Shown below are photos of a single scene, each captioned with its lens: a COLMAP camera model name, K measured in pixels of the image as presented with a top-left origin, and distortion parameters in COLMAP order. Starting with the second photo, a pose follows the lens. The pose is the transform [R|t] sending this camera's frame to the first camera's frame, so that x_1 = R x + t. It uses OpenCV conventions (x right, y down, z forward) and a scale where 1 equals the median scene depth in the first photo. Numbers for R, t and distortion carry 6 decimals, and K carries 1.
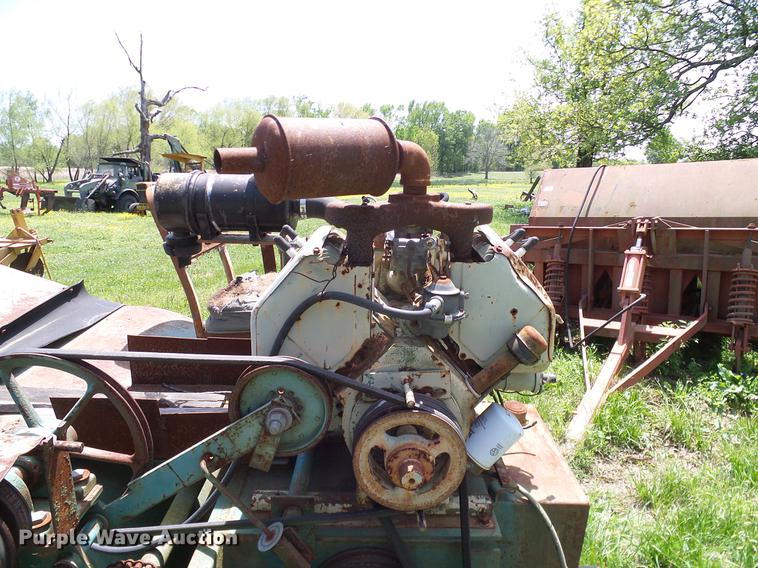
lens RADIAL K [[528.9, 0, 379.0], [0, 528.9, 284.0], [0, 0, 1]] dist [-0.000710, 0.004094]
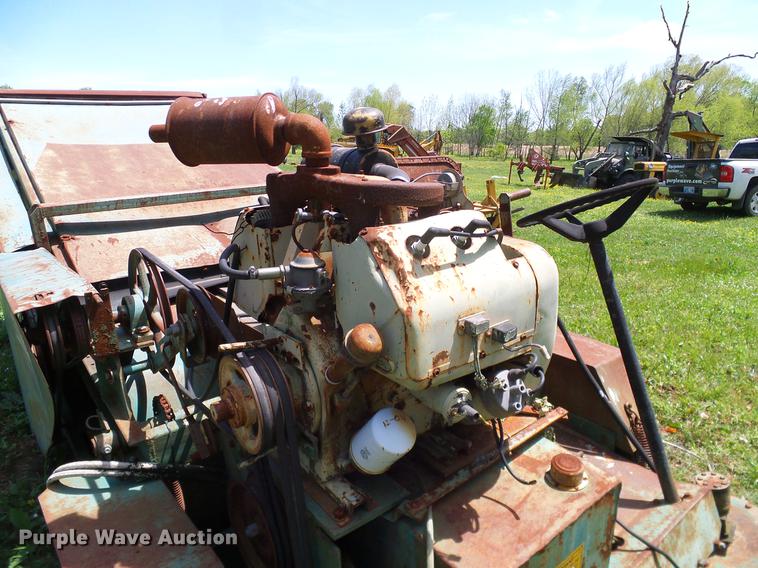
lens RADIAL K [[523.0, 0, 379.0], [0, 523.0, 284.0], [0, 0, 1]] dist [0.002815, -0.005196]
pose [[0.609367, 0.206765, -0.765454, 0.281766], [-0.176696, 0.976535, 0.123118, -0.026921], [0.772949, 0.060228, 0.631603, 0.136231]]
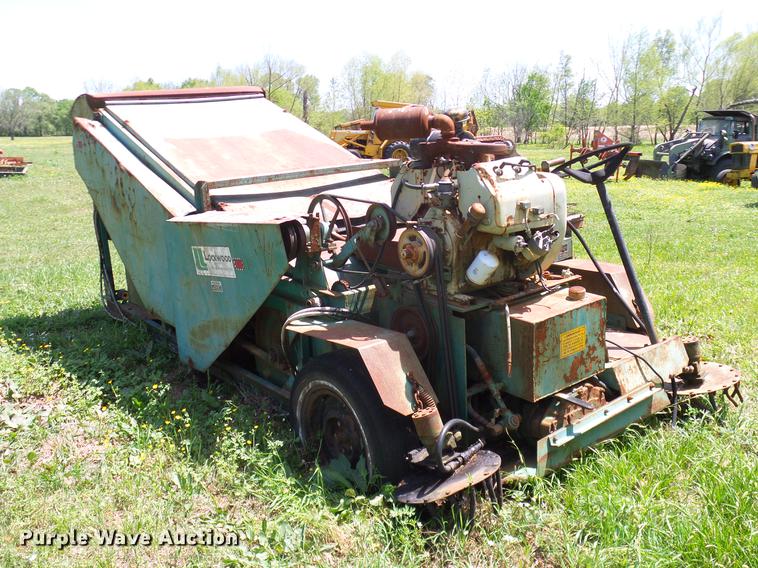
lens RADIAL K [[756.0, 0, 383.0], [0, 756.0, 291.2], [0, 0, 1]] dist [-0.004808, -0.007857]
pose [[0.606772, 0.145474, -0.781451, 0.710578], [-0.143489, 0.987006, 0.072325, 0.077557], [0.781818, 0.068245, 0.619761, -0.319304]]
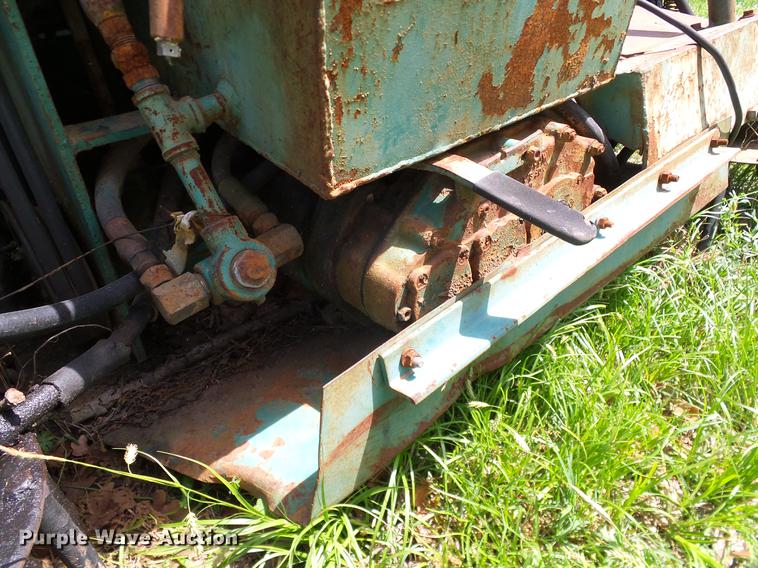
lens RADIAL K [[523.0, 0, 379.0], [0, 523.0, 284.0], [0, 0, 1]] dist [0.002815, -0.005196]
pose [[0.654190, 0.472124, -0.590876, 0.232139], [-0.208343, 0.863506, 0.459294, 0.202396], [0.727069, -0.177360, 0.663260, 0.305749]]
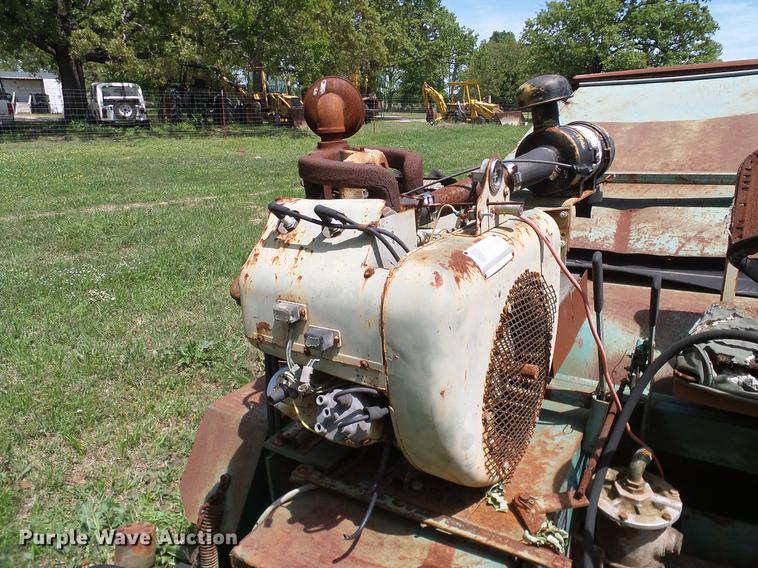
lens RADIAL K [[523.0, 0, 379.0], [0, 523.0, 284.0], [0, 0, 1]] dist [0.002815, -0.005196]
pose [[-0.550055, 0.248328, -0.797353, 0.288258], [-0.179170, 0.897445, 0.403102, -0.107145], [0.815682, 0.364590, -0.449151, 0.495981]]
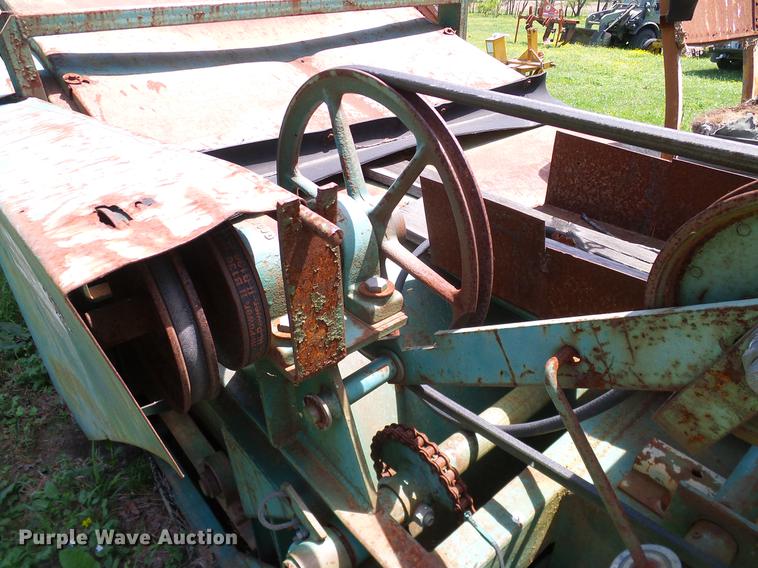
lens RADIAL K [[523.0, 0, 379.0], [0, 523.0, 284.0], [0, 0, 1]] dist [0.002815, -0.005196]
pose [[0.640970, 0.367692, -0.673766, -0.037543], [-0.169196, 0.923887, 0.343229, 0.036612], [0.748685, -0.106001, 0.654396, 0.150668]]
